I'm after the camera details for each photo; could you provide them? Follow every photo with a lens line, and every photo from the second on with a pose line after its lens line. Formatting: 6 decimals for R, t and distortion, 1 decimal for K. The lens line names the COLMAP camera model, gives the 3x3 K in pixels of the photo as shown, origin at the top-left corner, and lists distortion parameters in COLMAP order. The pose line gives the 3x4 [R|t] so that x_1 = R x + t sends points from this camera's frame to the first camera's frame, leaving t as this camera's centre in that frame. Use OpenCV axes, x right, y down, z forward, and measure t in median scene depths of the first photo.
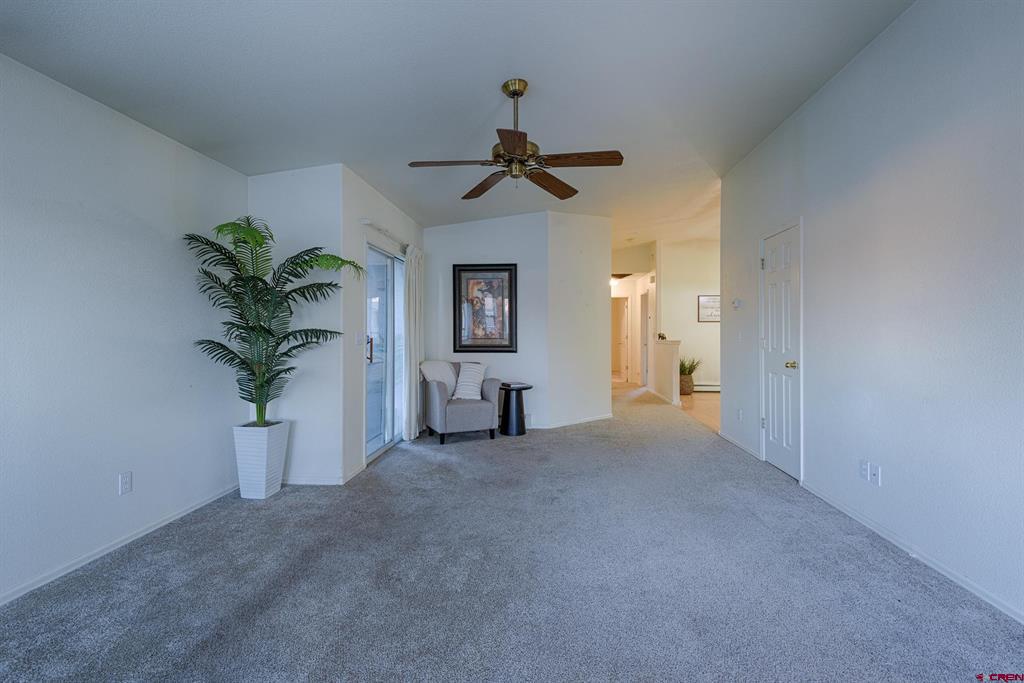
lens RADIAL K [[462.9, 0, 514.9], [0, 462.9, 335.6], [0, 0, 1]] dist [-0.002422, -0.004713]
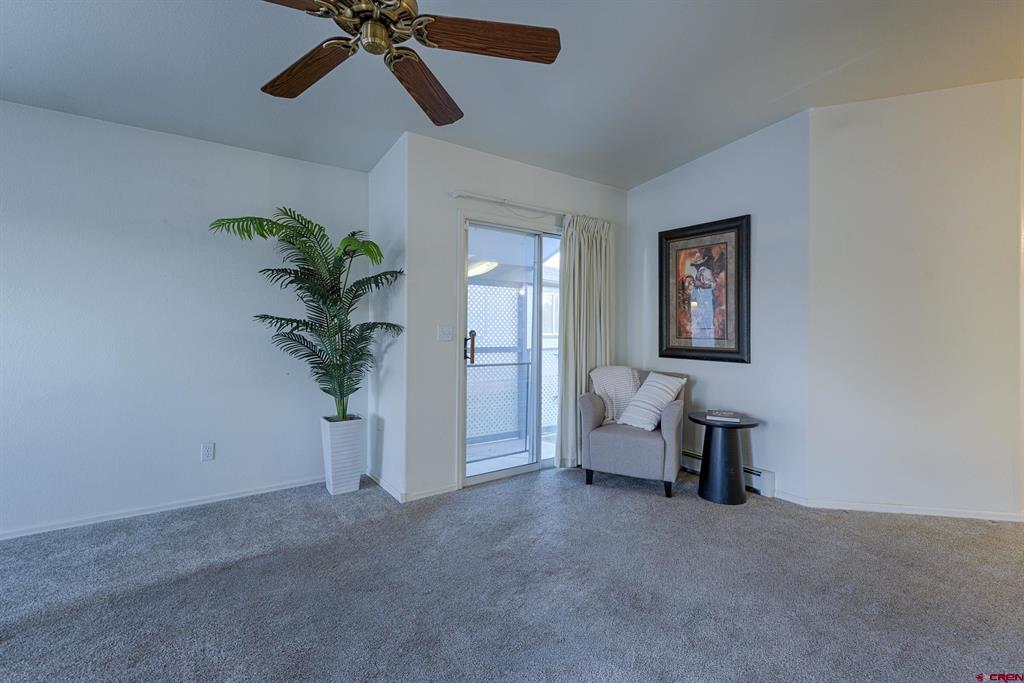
lens RADIAL K [[462.9, 0, 500.0], [0, 462.9, 320.2], [0, 0, 1]] dist [-0.002422, -0.004713]
pose [[0.644171, -0.004974, -0.764865, 0.254527], [-0.013544, 0.999748, -0.017908, -0.003416], [0.764762, 0.021895, 0.643941, 0.366906]]
